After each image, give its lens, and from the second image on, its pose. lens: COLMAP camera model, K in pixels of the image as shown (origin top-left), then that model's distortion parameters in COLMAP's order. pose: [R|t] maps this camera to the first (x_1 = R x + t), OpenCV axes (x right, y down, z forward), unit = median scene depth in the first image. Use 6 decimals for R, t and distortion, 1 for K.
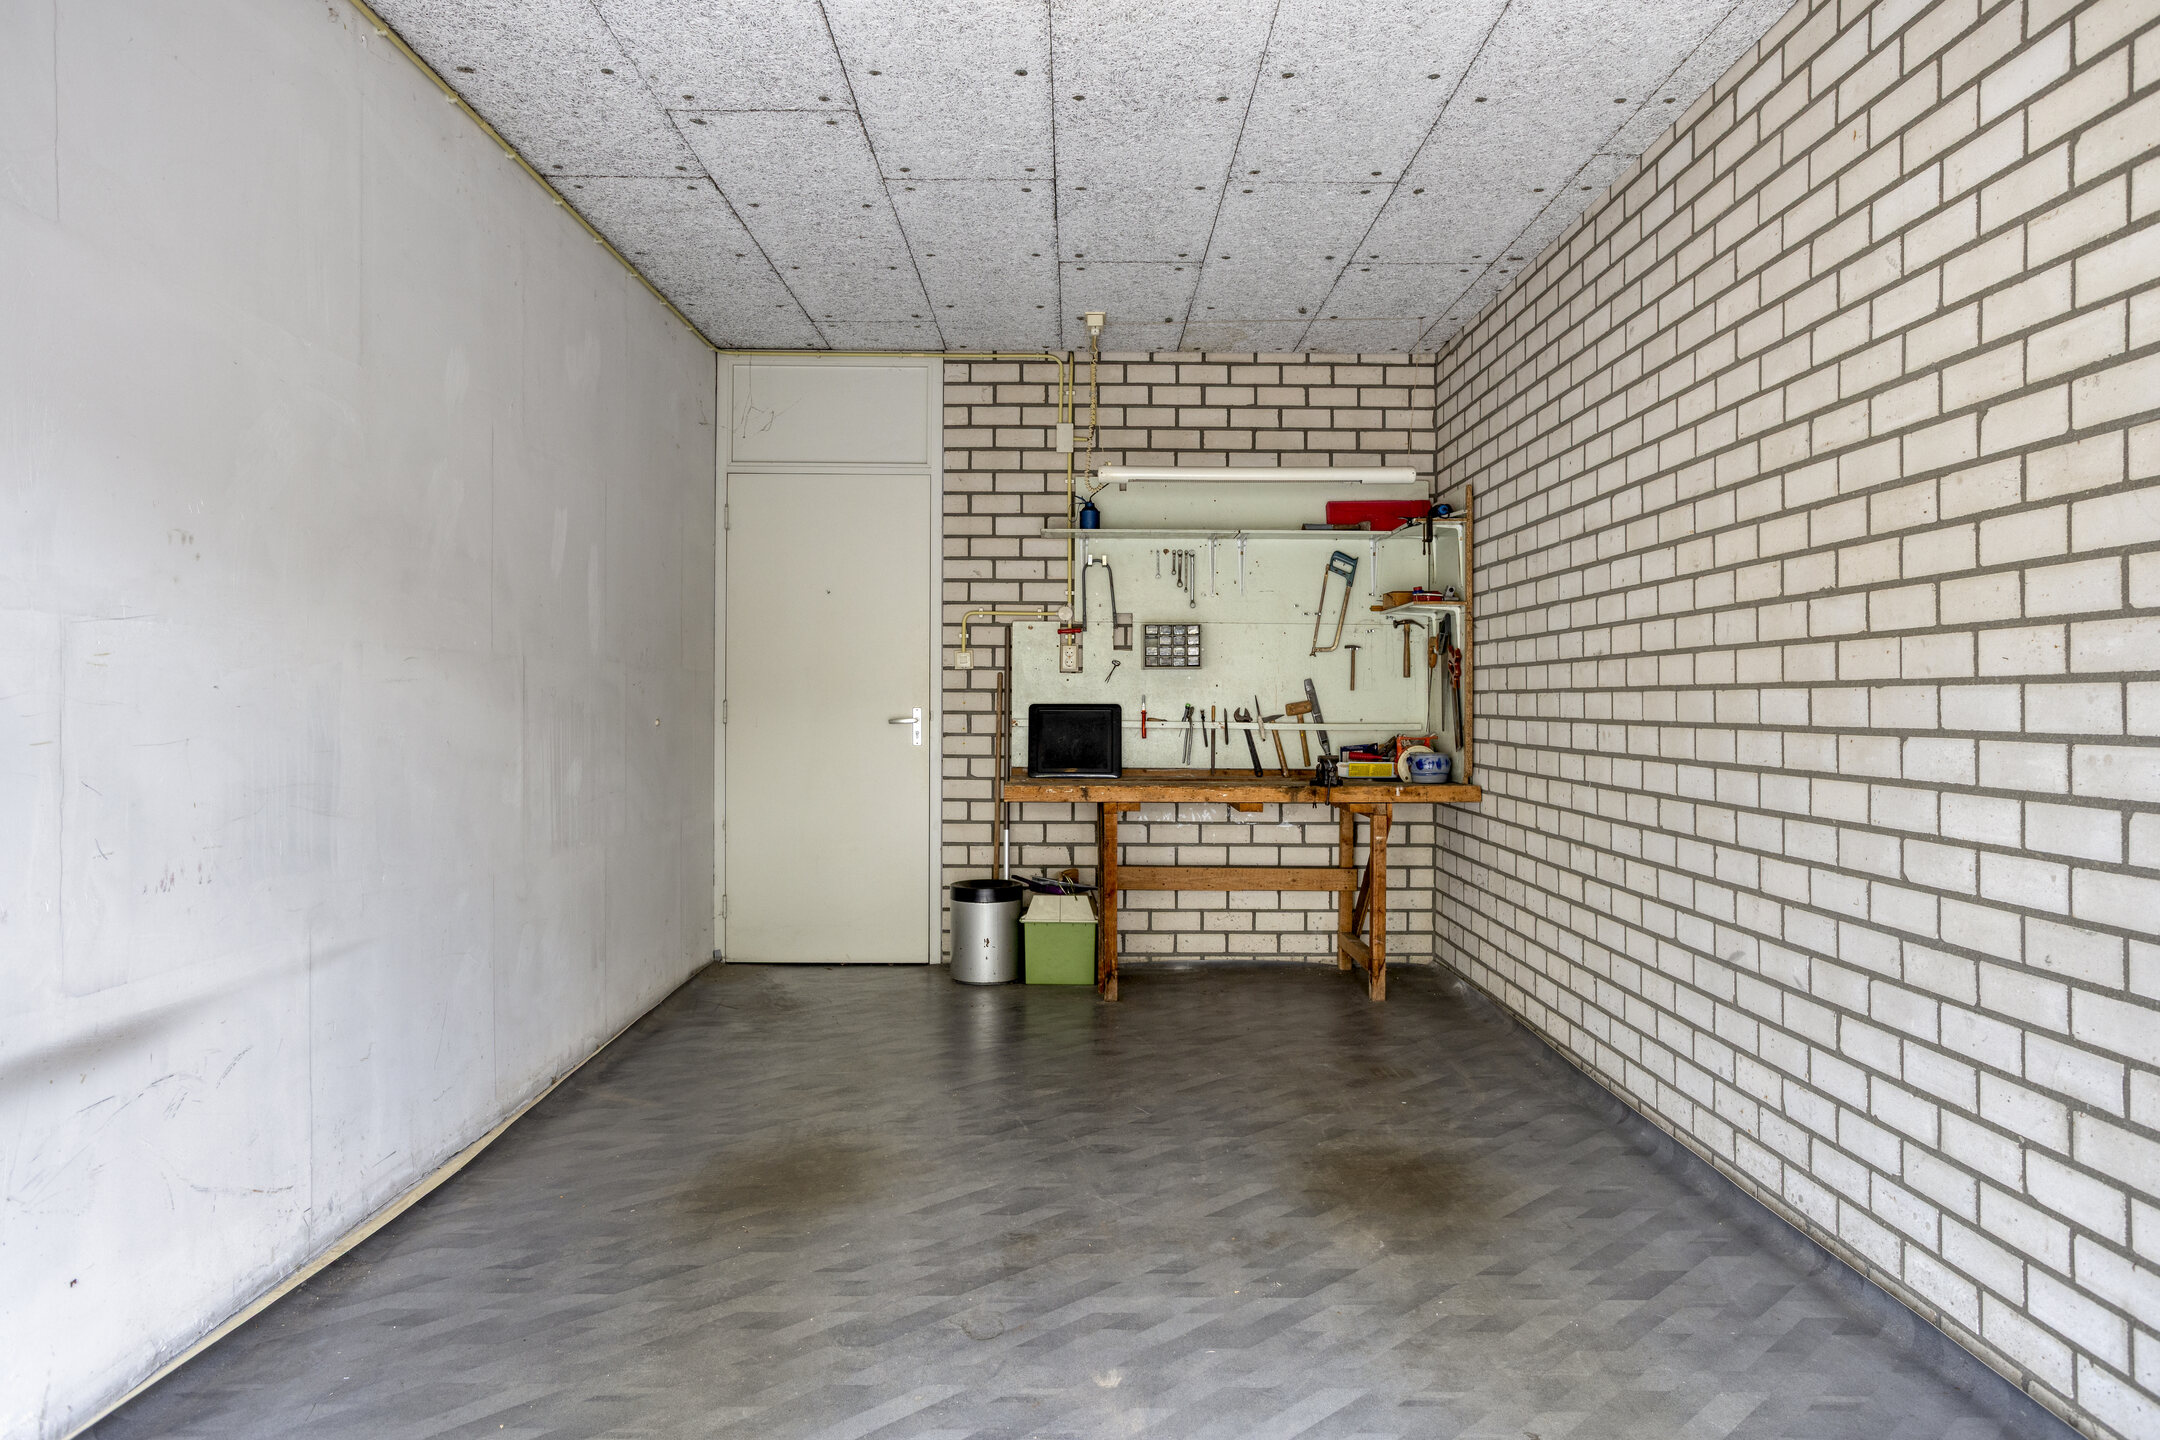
lens RADIAL K [[1420.9, 0, 1086.9], [0, 1420.9, 710.5], [0, 0, 1]] dist [0.006192, 0.005113]
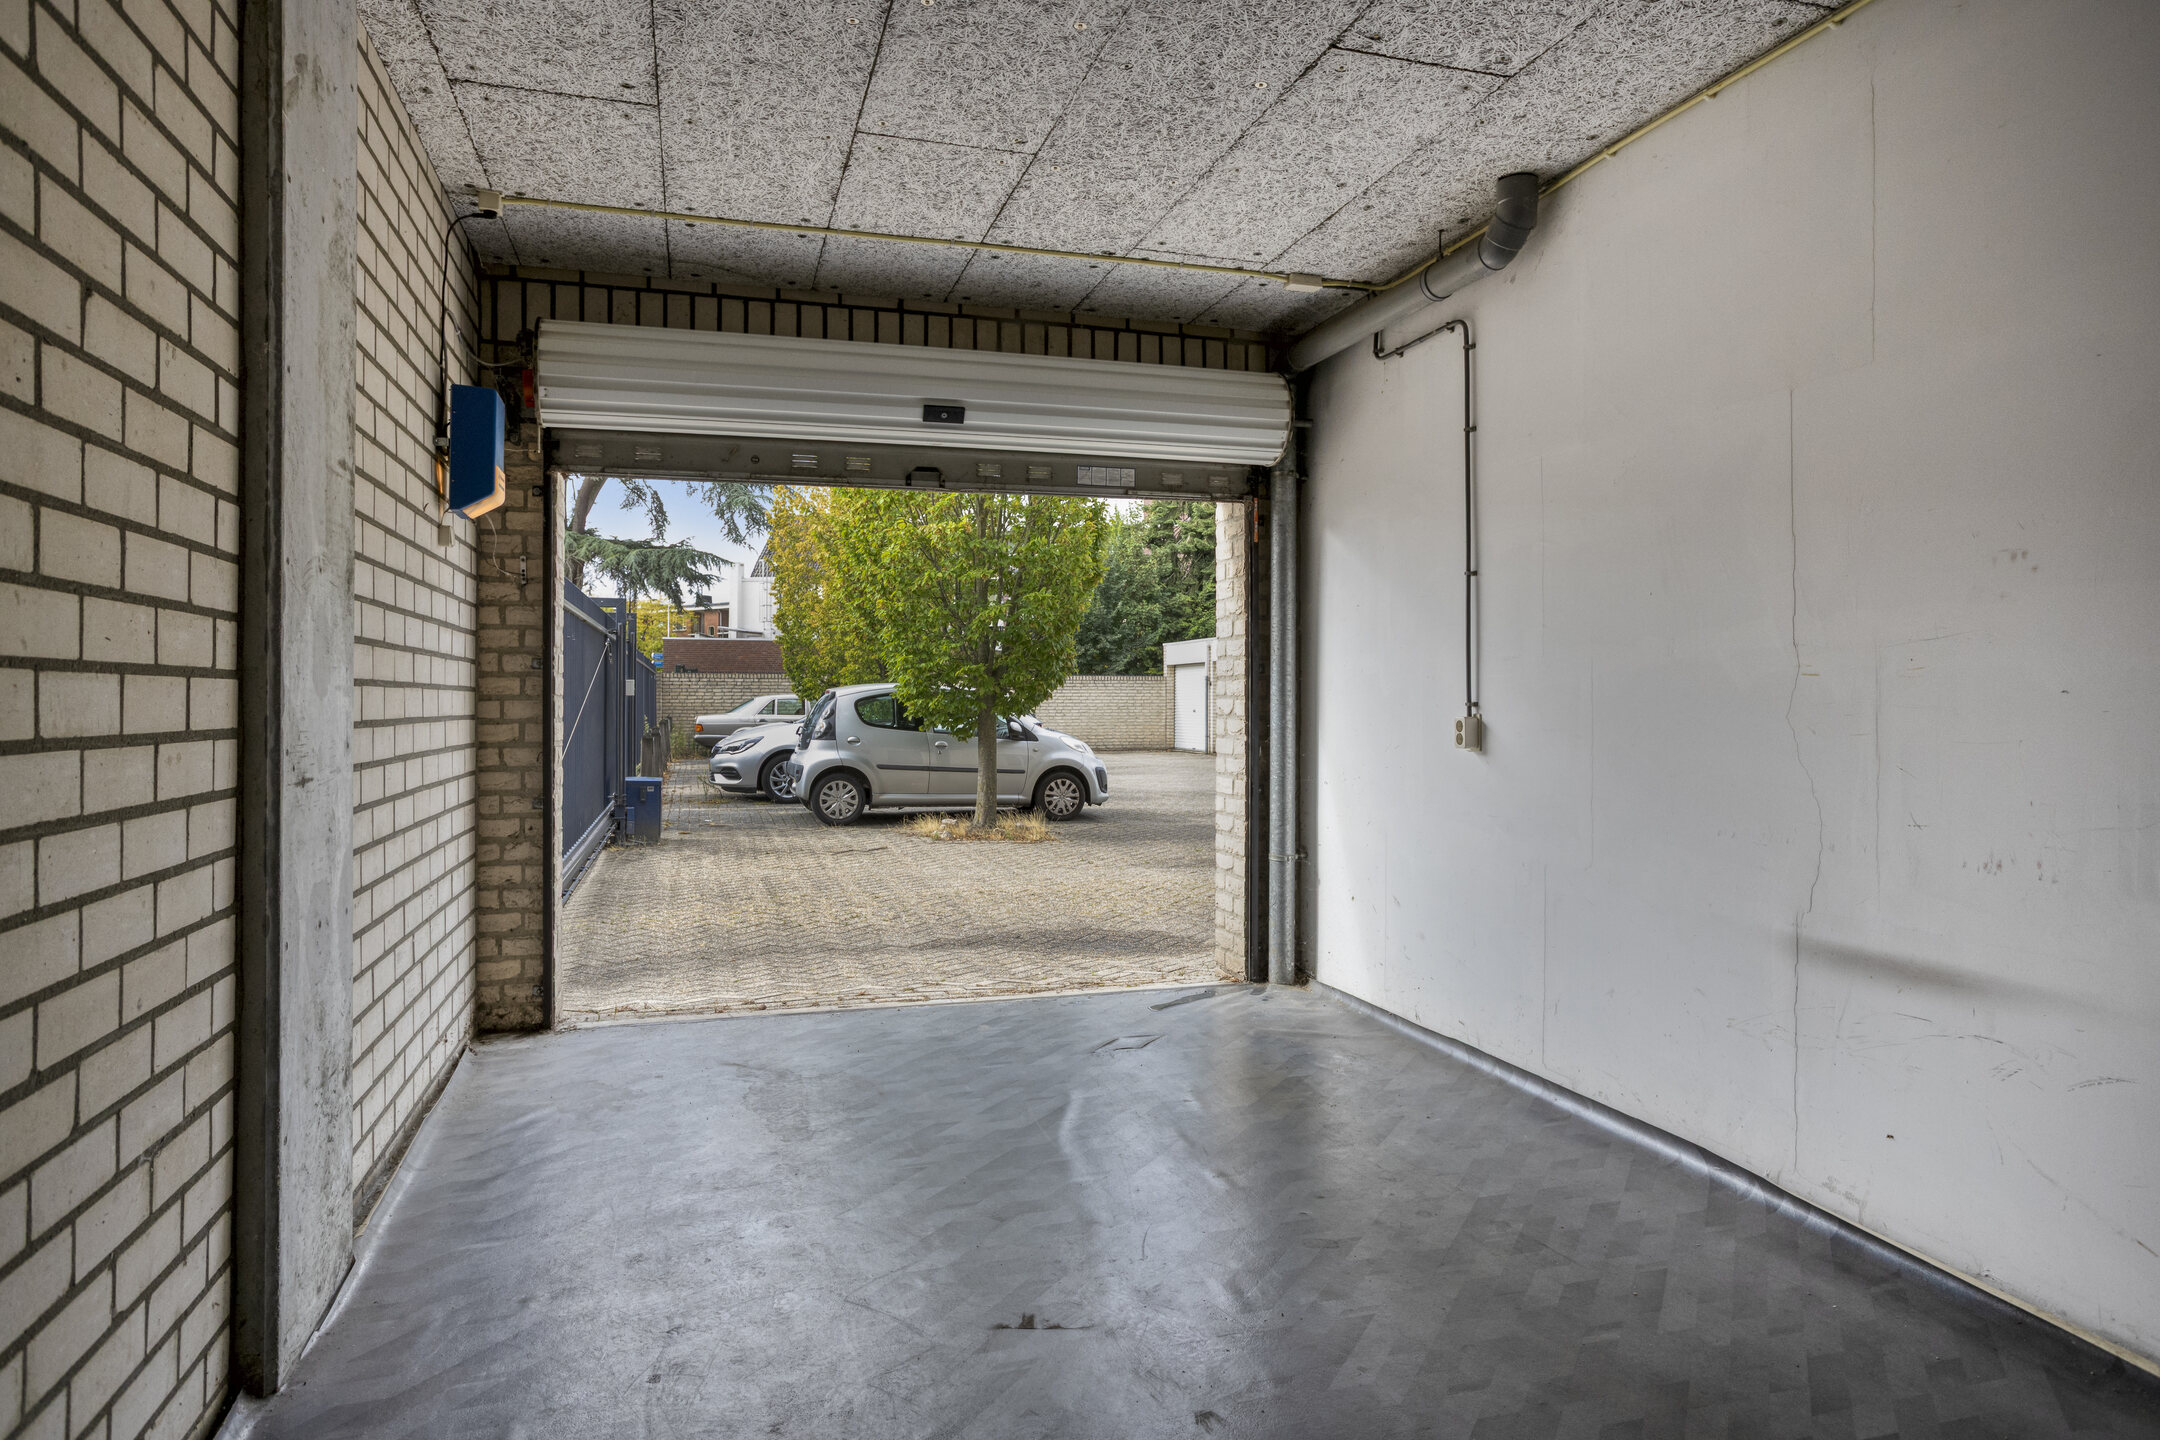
lens RADIAL K [[1237.6, 0, 1078.1], [0, 1237.6, 708.4], [0, 0, 1]] dist [-0.009207, 0.011352]
pose [[-0.959798, -0.003577, -0.280670, 0.317066], [-0.006888, 0.999918, 0.010814, -0.009760], [0.280609, 0.012312, -0.959743, 1.701887]]
